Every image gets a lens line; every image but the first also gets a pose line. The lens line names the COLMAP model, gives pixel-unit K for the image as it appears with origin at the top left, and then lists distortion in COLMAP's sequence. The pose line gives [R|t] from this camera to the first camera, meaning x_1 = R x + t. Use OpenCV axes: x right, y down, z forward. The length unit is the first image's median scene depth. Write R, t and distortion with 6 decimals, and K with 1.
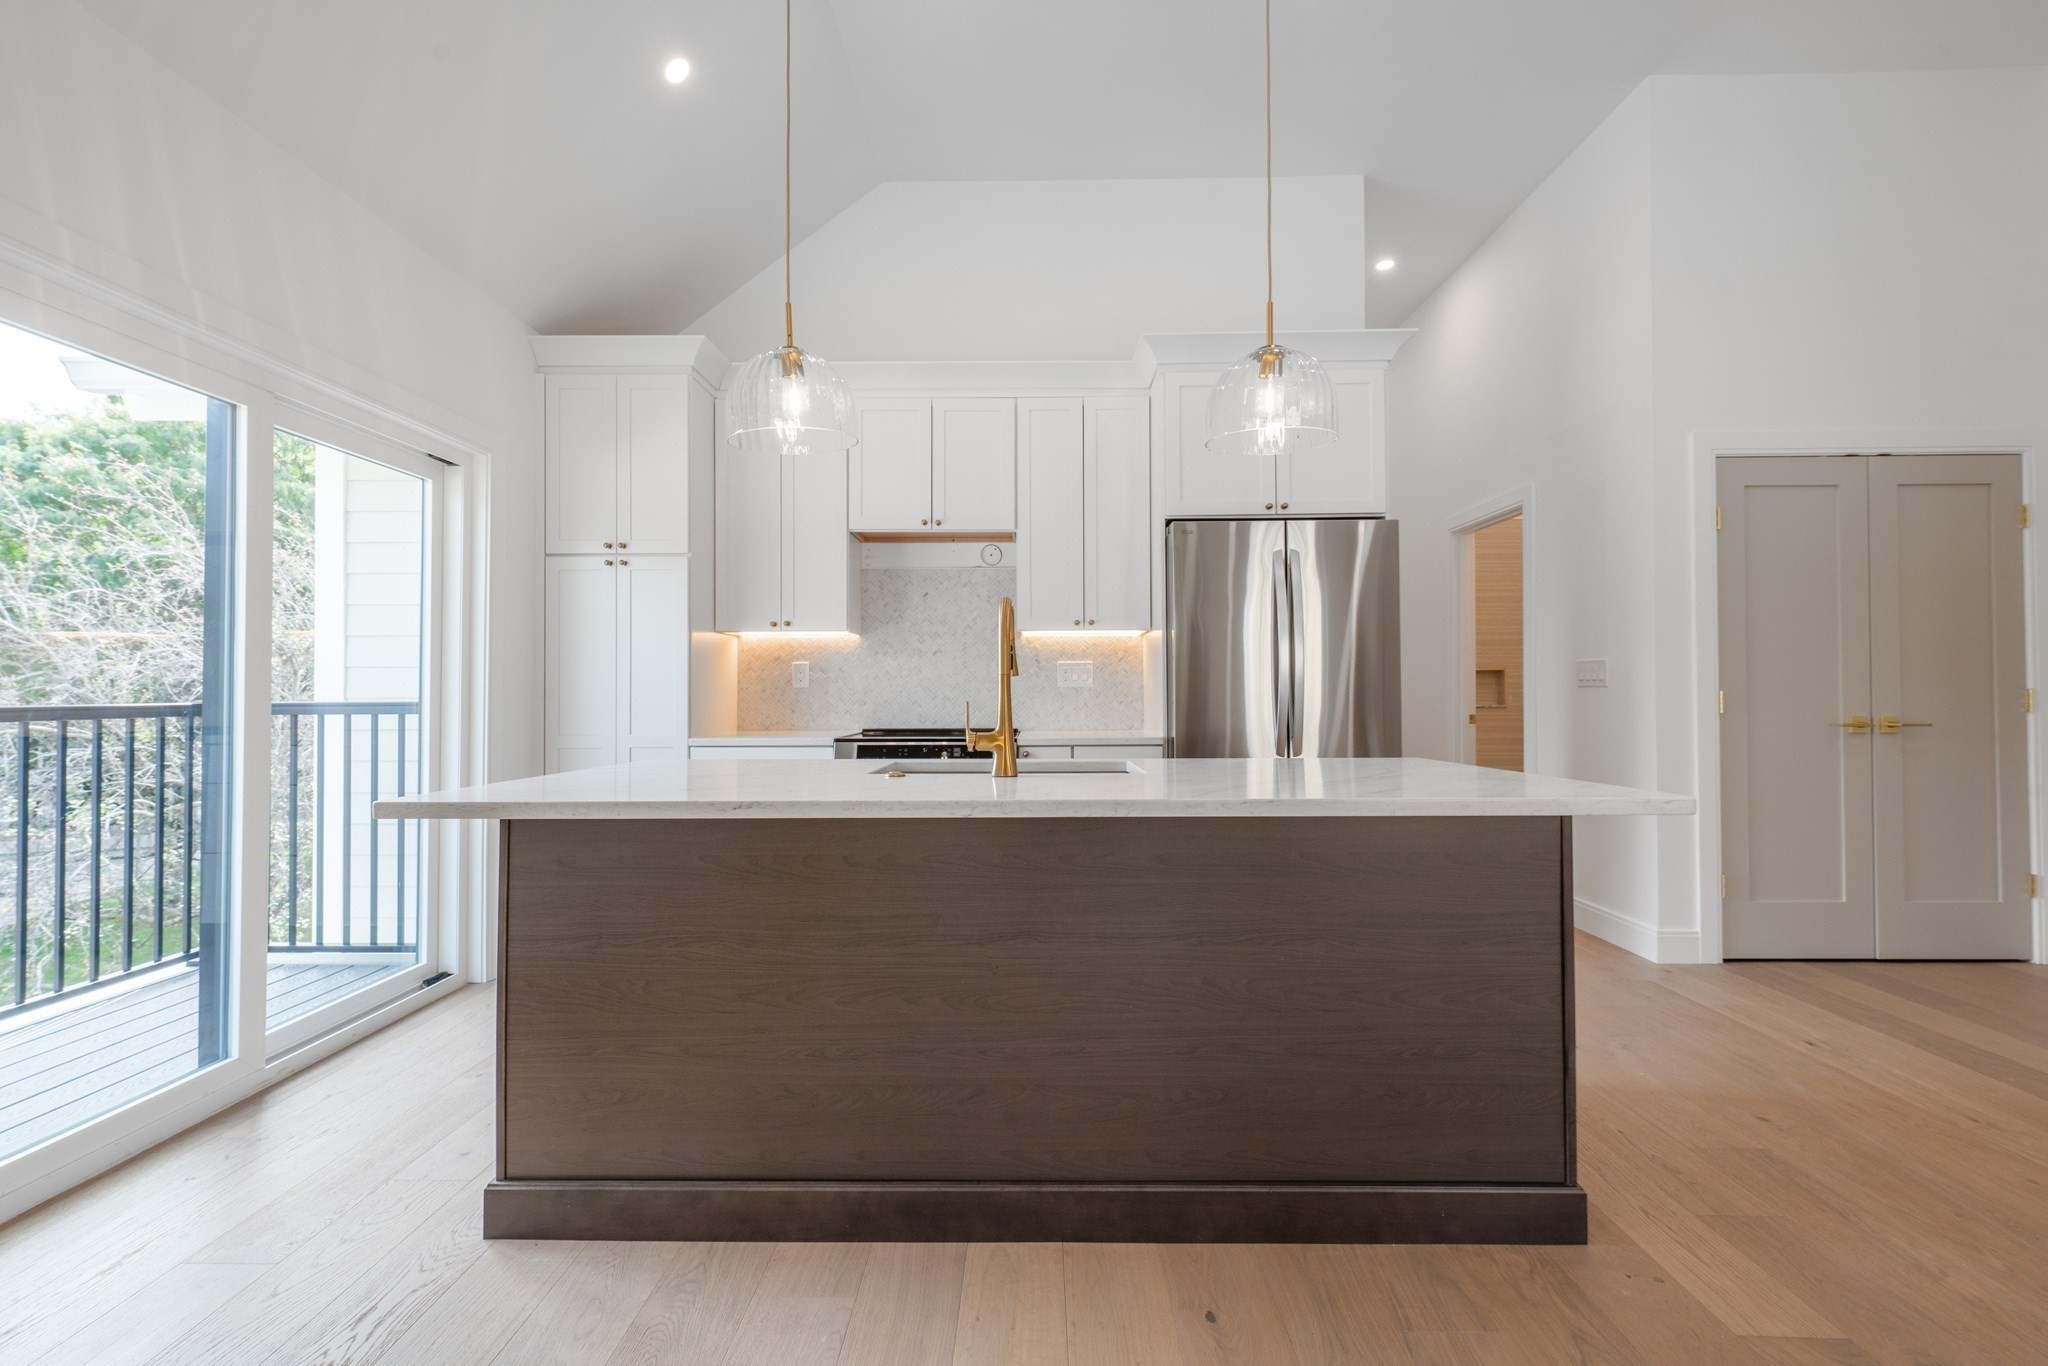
lens RADIAL K [[863.6, 0, 1025.4], [0, 863.6, 683.3], [0, 0, 1]] dist [0.002513, 0.000388]
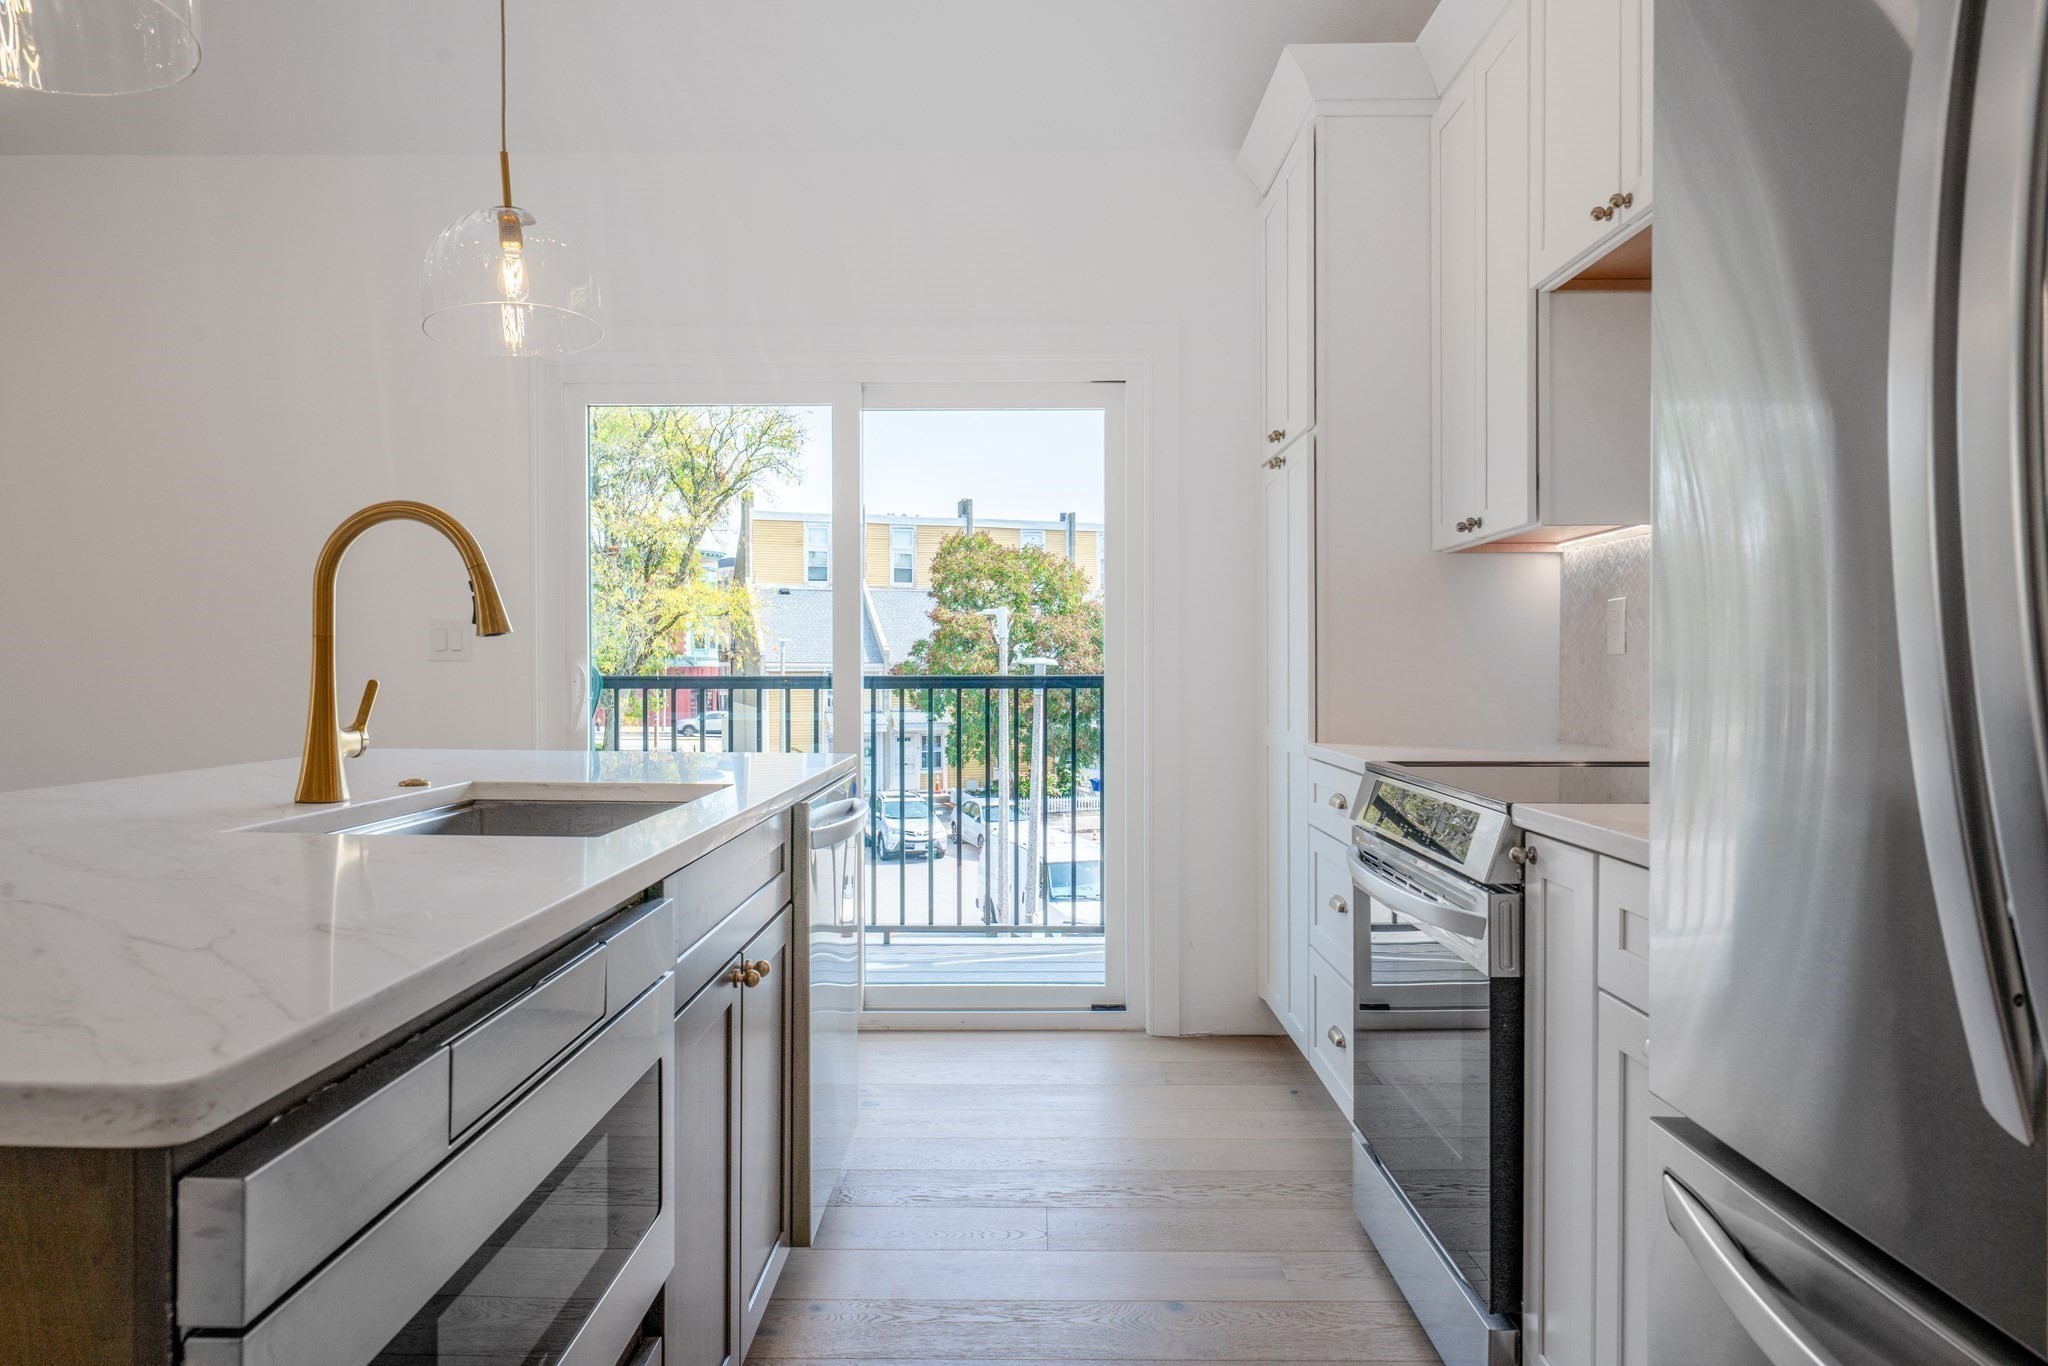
lens RADIAL K [[1287.3, 0, 1017.6], [0, 1287.3, 689.4], [0, 0, 1]] dist [-0.000885, -0.000053]
pose [[0.002754, 0.019248, -0.999811, 0.466675], [0.011638, 0.999746, 0.019279, 0.007531], [0.999928, -0.011689, 0.002529, 0.773097]]
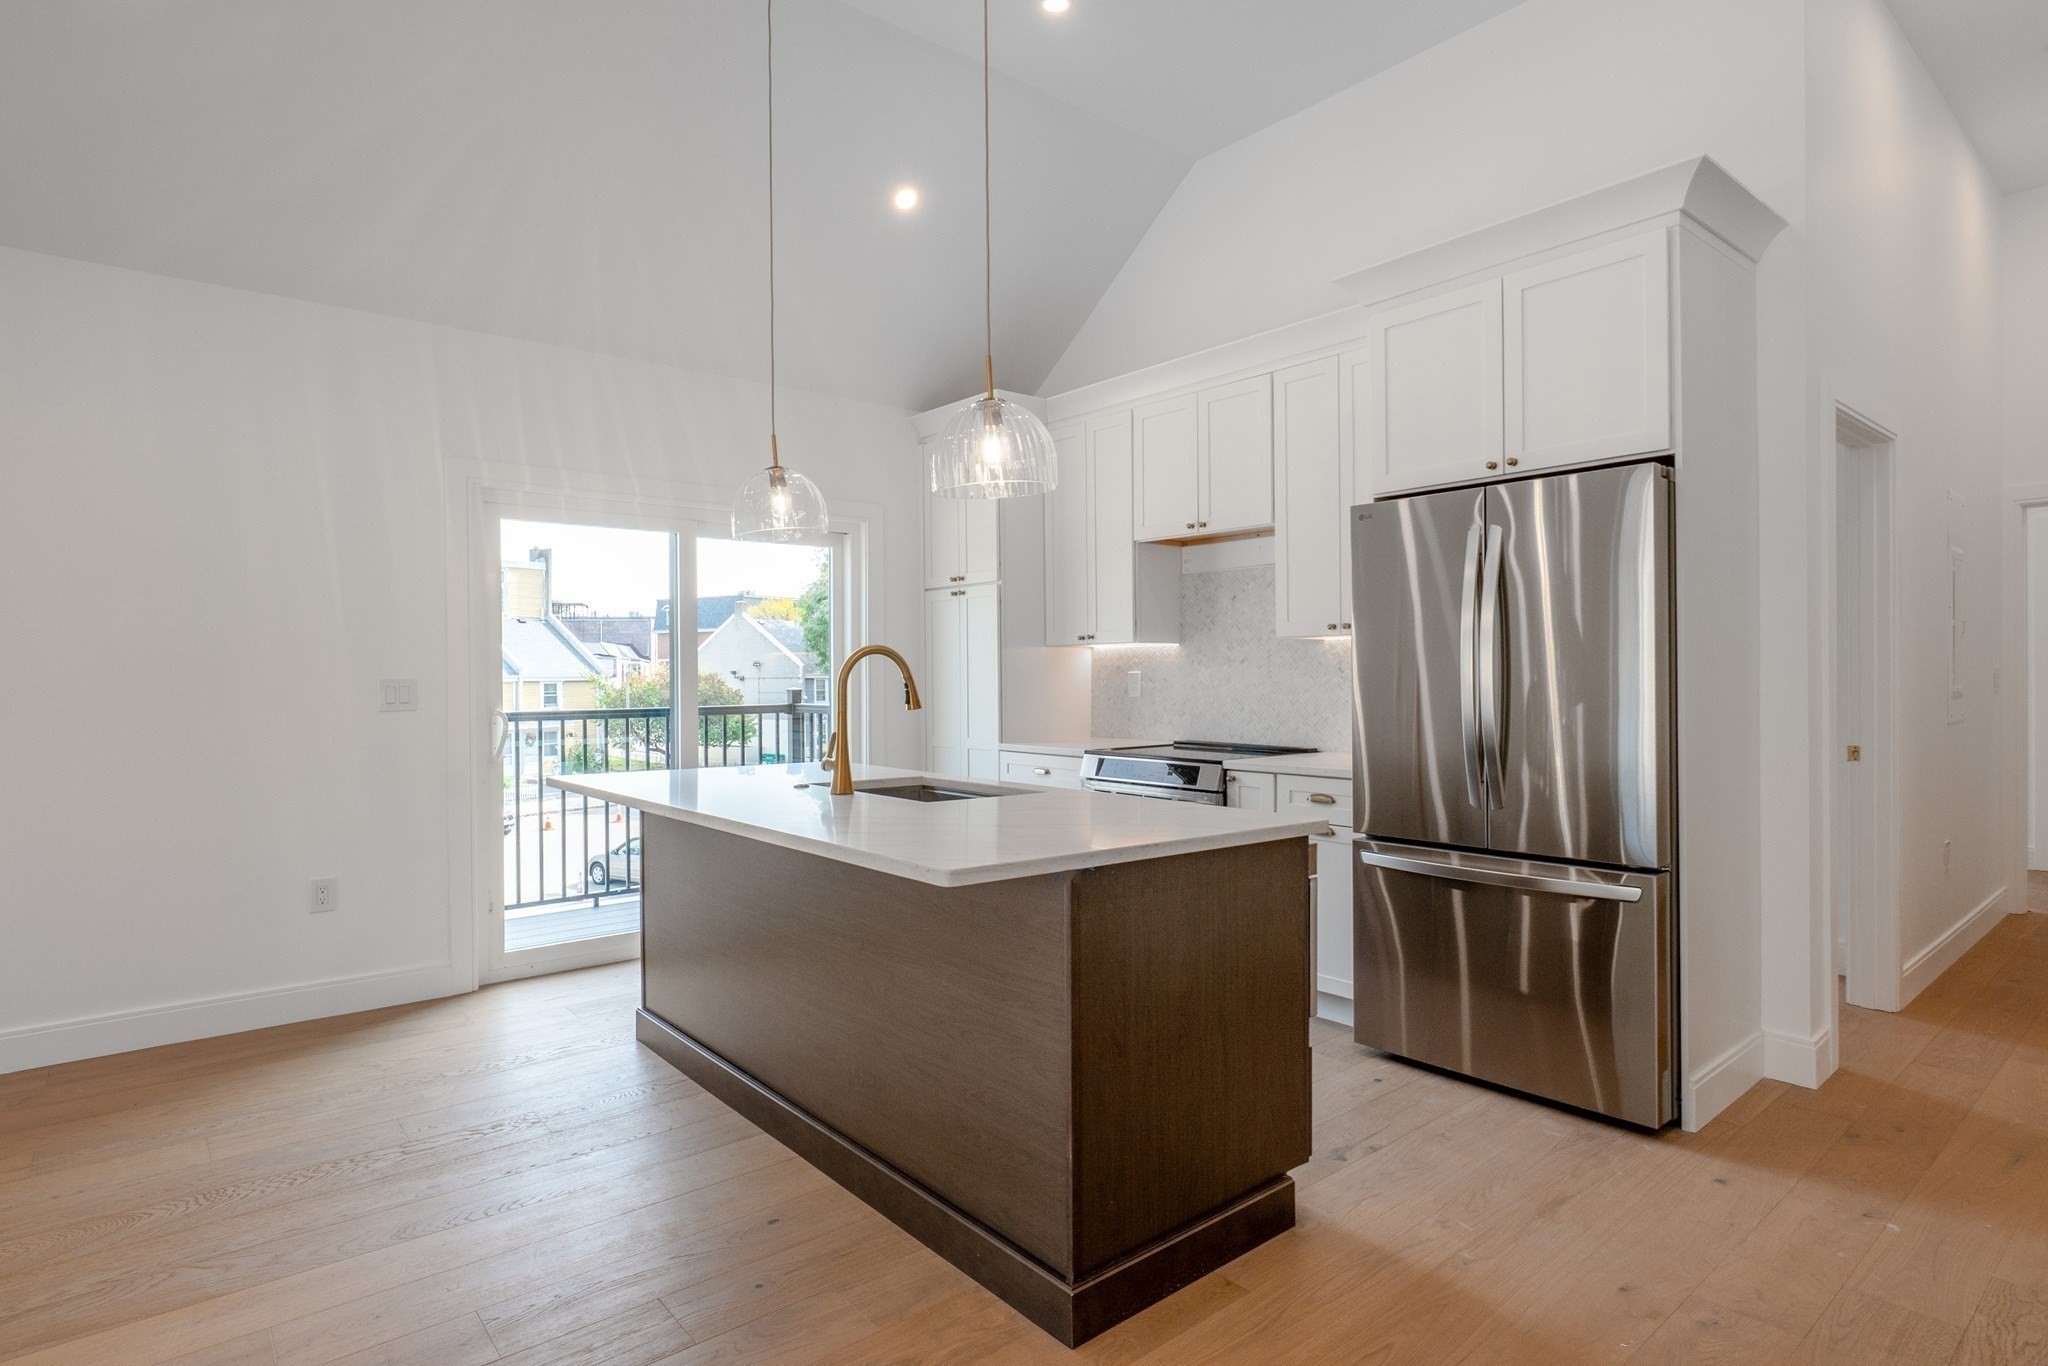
lens RADIAL K [[1066.7, 0, 1035.9], [0, 1066.7, 676.0], [0, 0, 1]] dist [-0.005925, -0.000130]
pose [[0.656820, 0.000564, -0.754048, 0.682549], [0.012526, 0.999854, 0.011659, -0.039929], [0.753944, -0.017103, 0.656716, 0.107361]]
